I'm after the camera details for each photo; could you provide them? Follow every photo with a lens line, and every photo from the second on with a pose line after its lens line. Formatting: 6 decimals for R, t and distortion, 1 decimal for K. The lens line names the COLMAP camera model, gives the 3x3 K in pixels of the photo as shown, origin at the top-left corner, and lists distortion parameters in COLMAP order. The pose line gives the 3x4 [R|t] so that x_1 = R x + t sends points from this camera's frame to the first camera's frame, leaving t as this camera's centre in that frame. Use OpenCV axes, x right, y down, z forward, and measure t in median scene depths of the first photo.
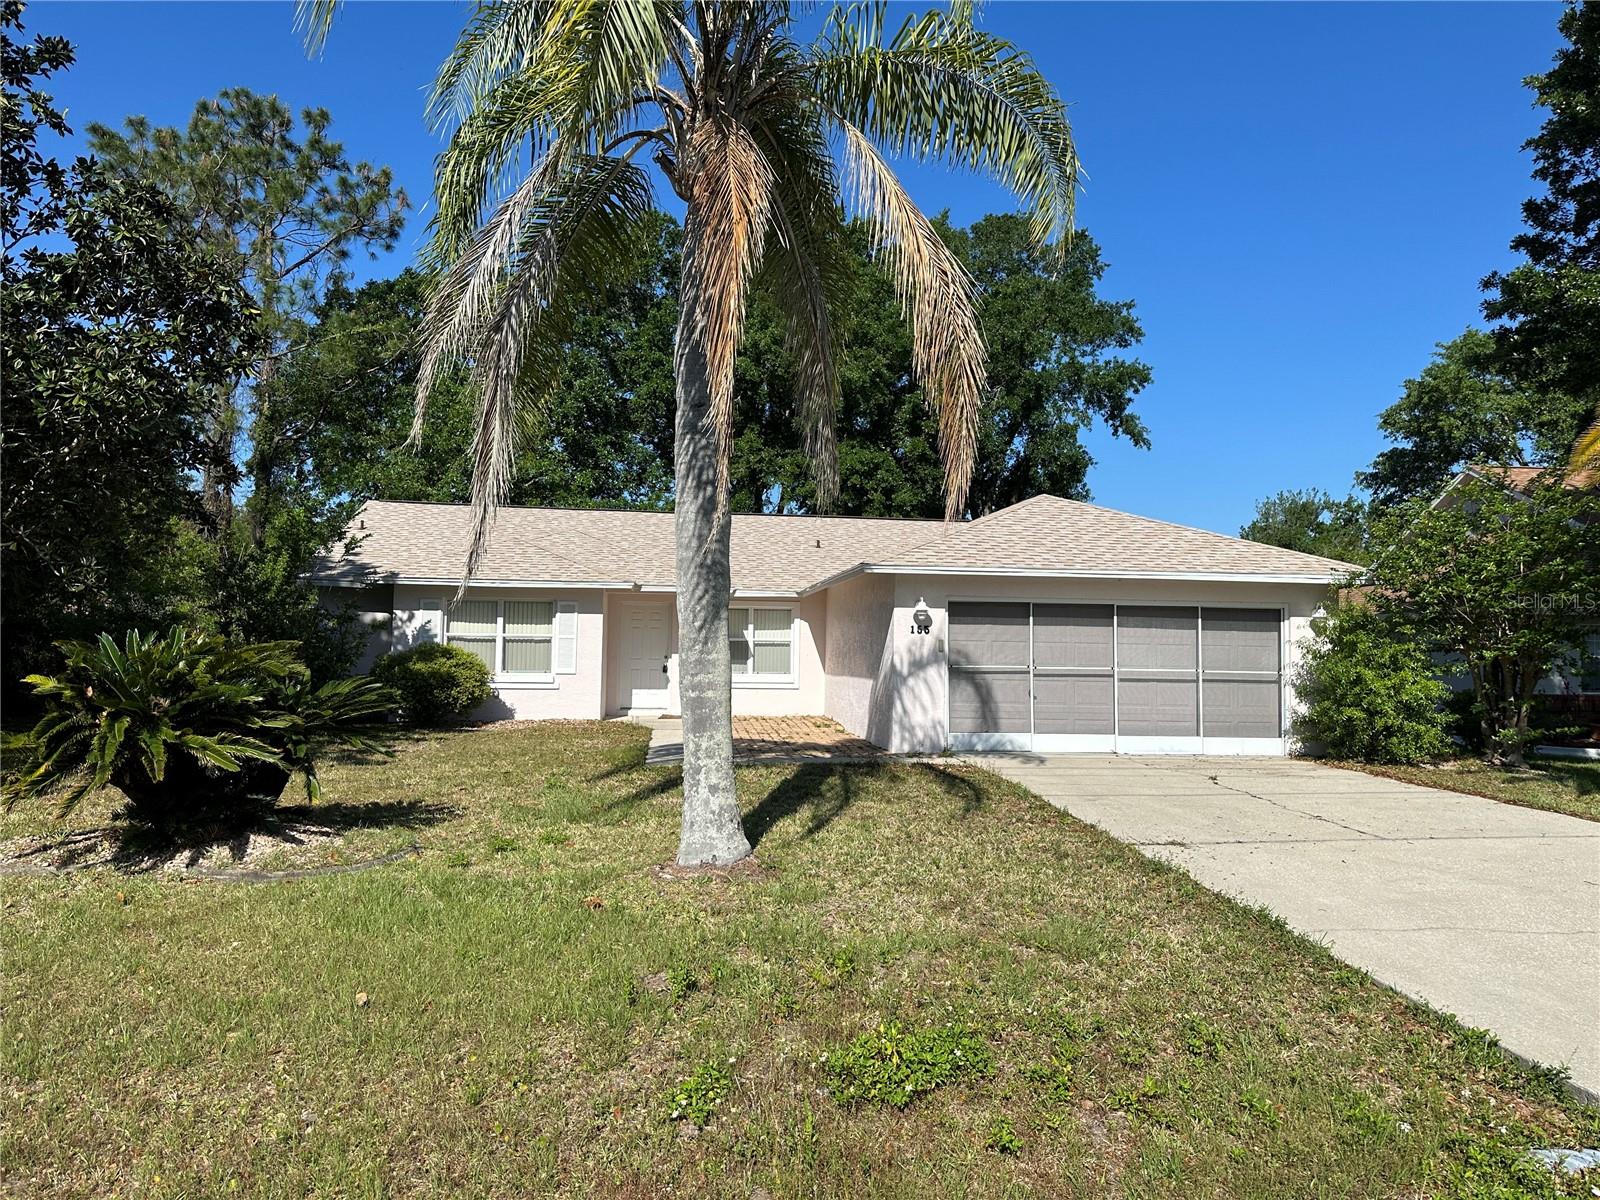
lens RADIAL K [[1127.4, 0, 802.6], [0, 1127.4, 600.6], [0, 0, 1]] dist [0.037307, -0.013310]
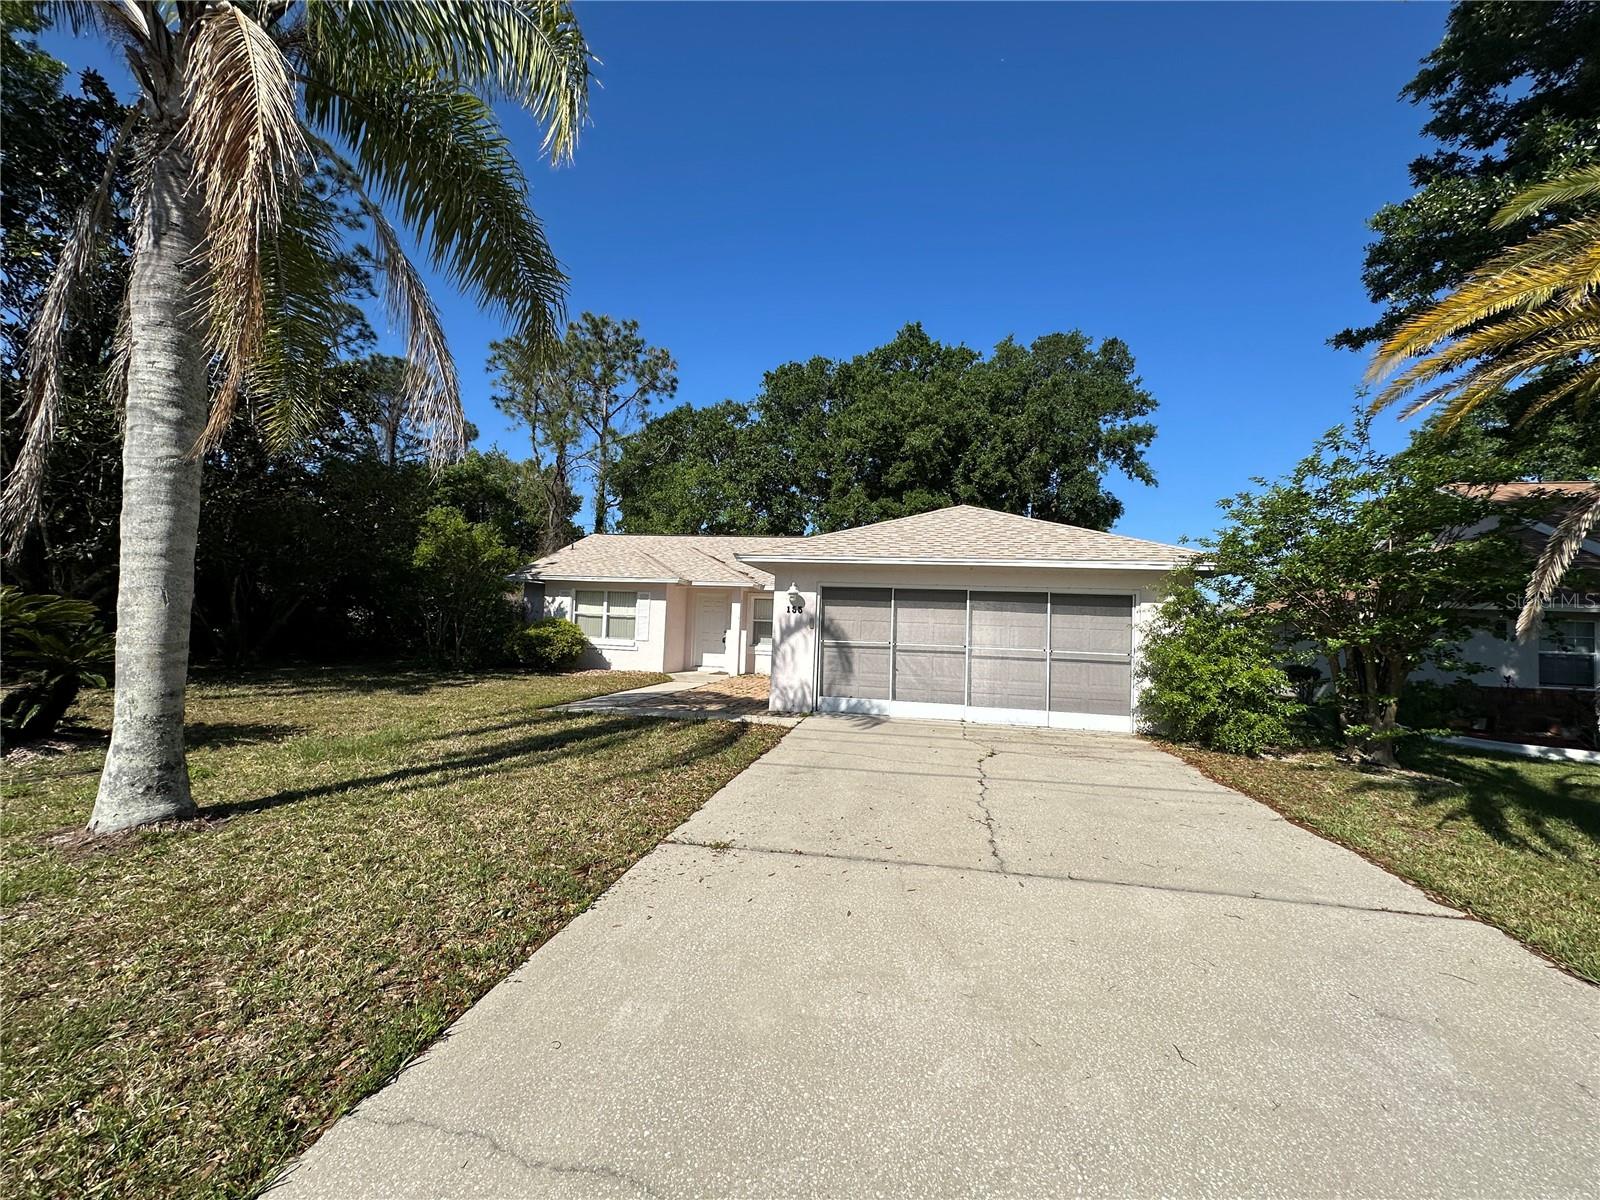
lens RADIAL K [[634.8, 0, 795.8], [0, 634.8, 600.2], [0, 0, 1]] dist [-0.002054, 0.000140]
pose [[0.948035, 0.008059, -0.318063, 0.252043], [-0.010914, 0.999915, -0.007195, 0.016272], [0.317978, 0.010293, 0.948042, 0.273904]]
